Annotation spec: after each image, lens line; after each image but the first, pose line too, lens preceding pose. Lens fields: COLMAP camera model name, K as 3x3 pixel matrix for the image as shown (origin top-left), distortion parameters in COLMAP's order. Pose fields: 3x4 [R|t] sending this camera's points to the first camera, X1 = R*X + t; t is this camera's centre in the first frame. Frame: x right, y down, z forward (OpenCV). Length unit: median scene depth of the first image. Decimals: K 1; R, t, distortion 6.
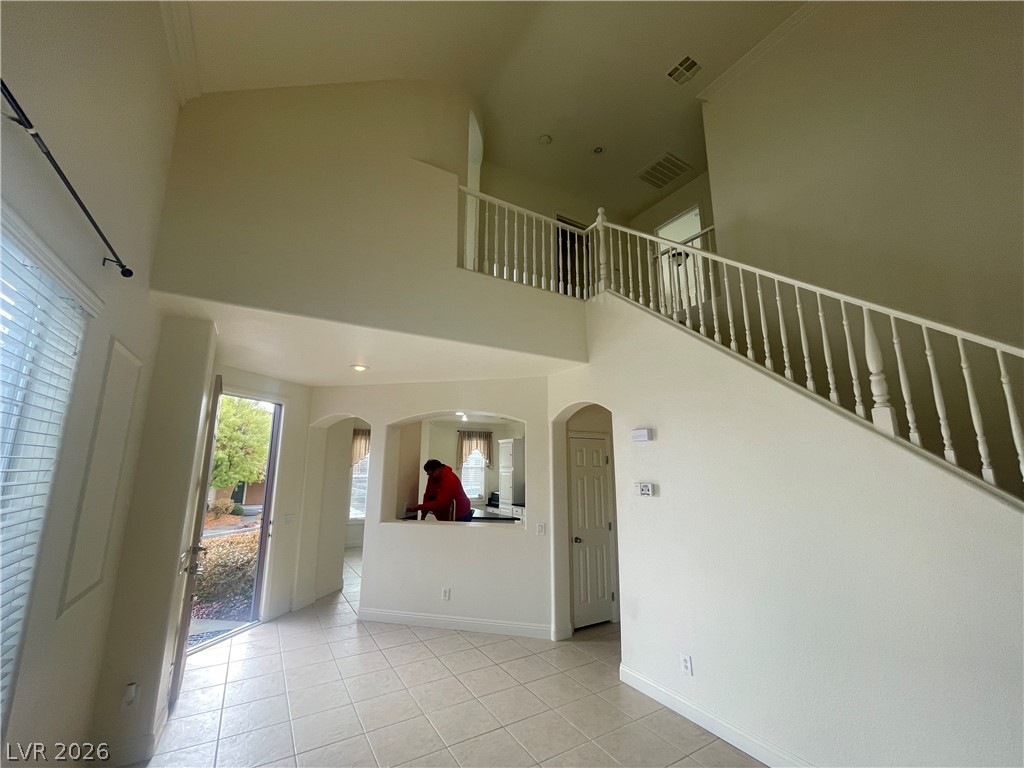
lens RADIAL K [[416.5, 0, 512.2], [0, 416.5, 384.9], [0, 0, 1]] dist [0.008672, -0.006077]
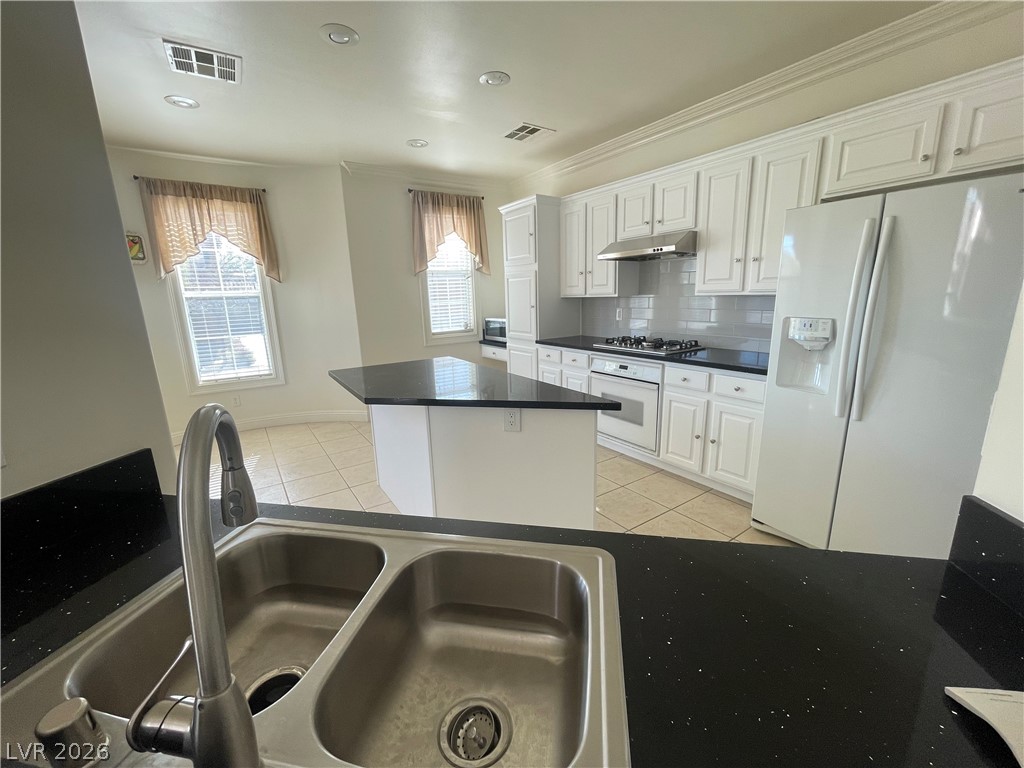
lens RADIAL K [[416.5, 0, 512.2], [0, 416.5, 384.9], [0, 0, 1]] dist [0.008672, -0.006077]
pose [[0.998437, -0.039735, 0.039304, -0.045128], [0.020689, 0.916046, 0.400540, 0.128692], [-0.051920, -0.399101, 0.915436, 0.500032]]
